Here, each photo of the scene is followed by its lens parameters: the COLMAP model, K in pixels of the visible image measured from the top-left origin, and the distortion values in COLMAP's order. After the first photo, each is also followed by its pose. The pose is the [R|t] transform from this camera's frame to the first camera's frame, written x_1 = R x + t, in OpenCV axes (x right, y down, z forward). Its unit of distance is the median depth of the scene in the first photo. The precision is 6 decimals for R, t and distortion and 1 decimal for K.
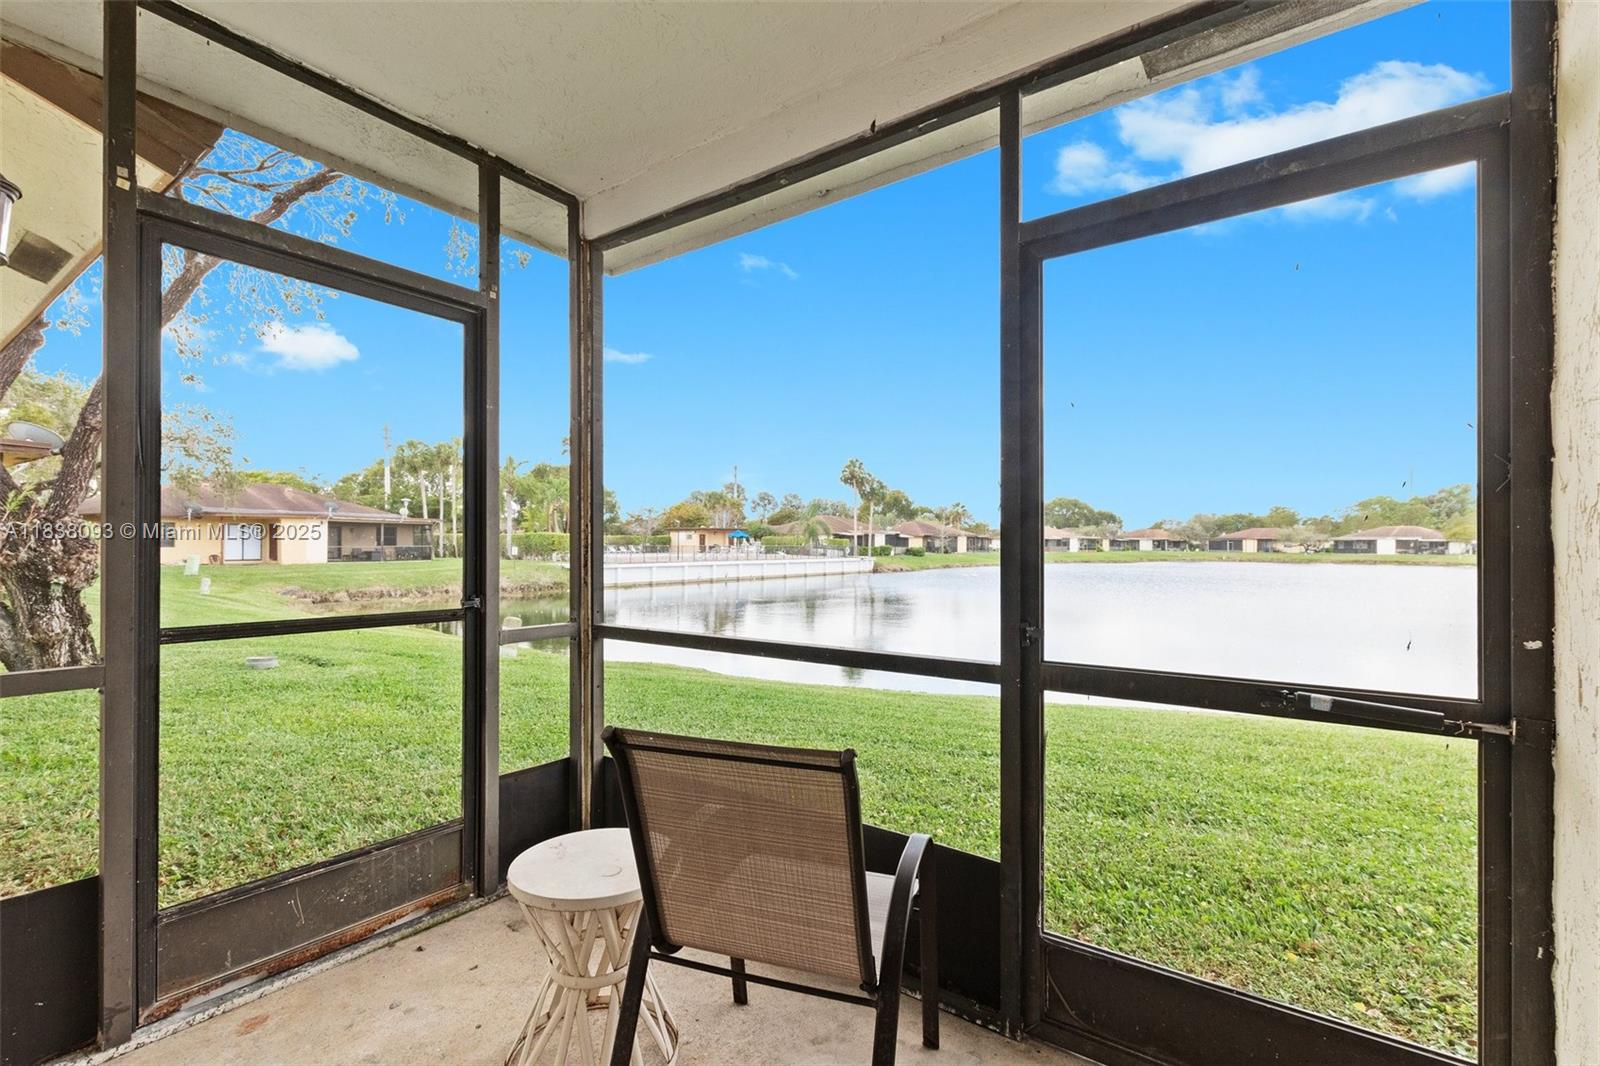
lens RADIAL K [[733.9, 0, 786.7], [0, 733.9, 541.1], [0, 0, 1]] dist [0.008301, -0.006321]
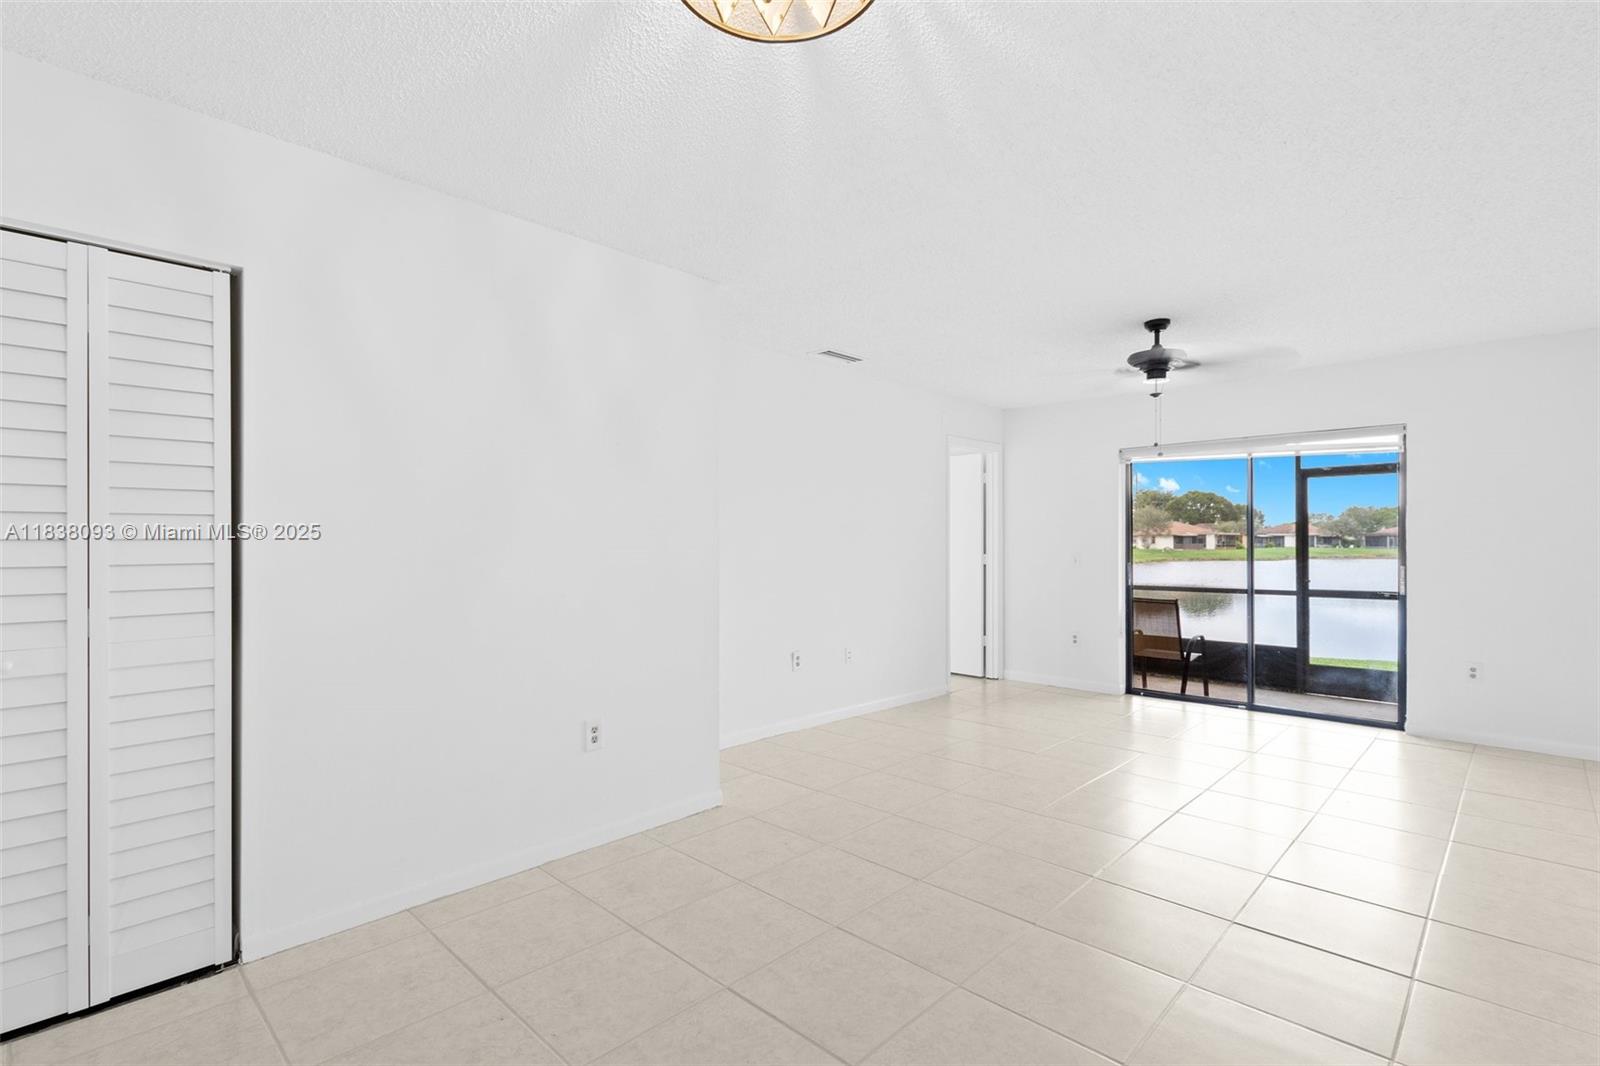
lens RADIAL K [[733.9, 0, 810.3], [0, 733.9, 534.7], [0, 0, 1]] dist [0.008301, -0.006321]
pose [[0.992167, -0.006768, -0.124732, -1.638158], [0.005933, 0.999957, -0.007069, -0.095148], [0.124775, 0.006274, 0.992165, -2.912114]]
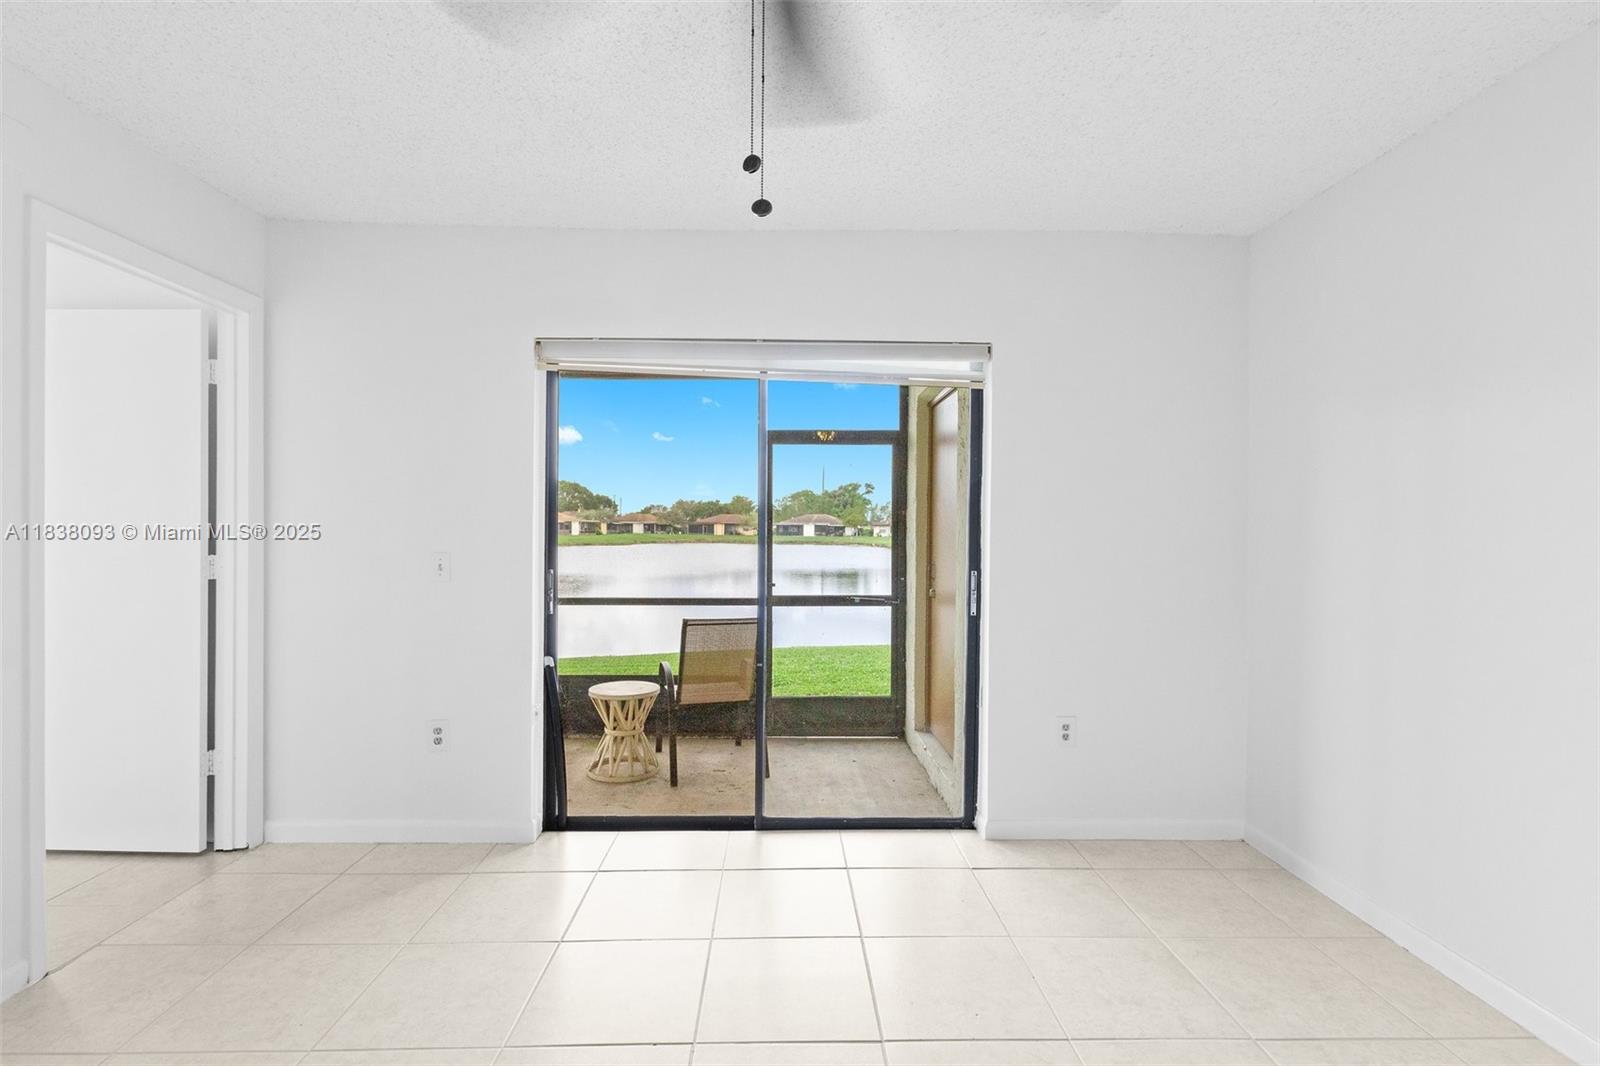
lens RADIAL K [[733.9, 0, 795.4], [0, 733.9, 540.8], [0, 0, 1]] dist [0.008301, -0.006321]
pose [[0.786628, -0.006132, 0.617396, -1.230079], [-0.008095, 0.999762, 0.020244, -0.089406], [-0.617374, -0.020923, 0.786392, -1.143000]]
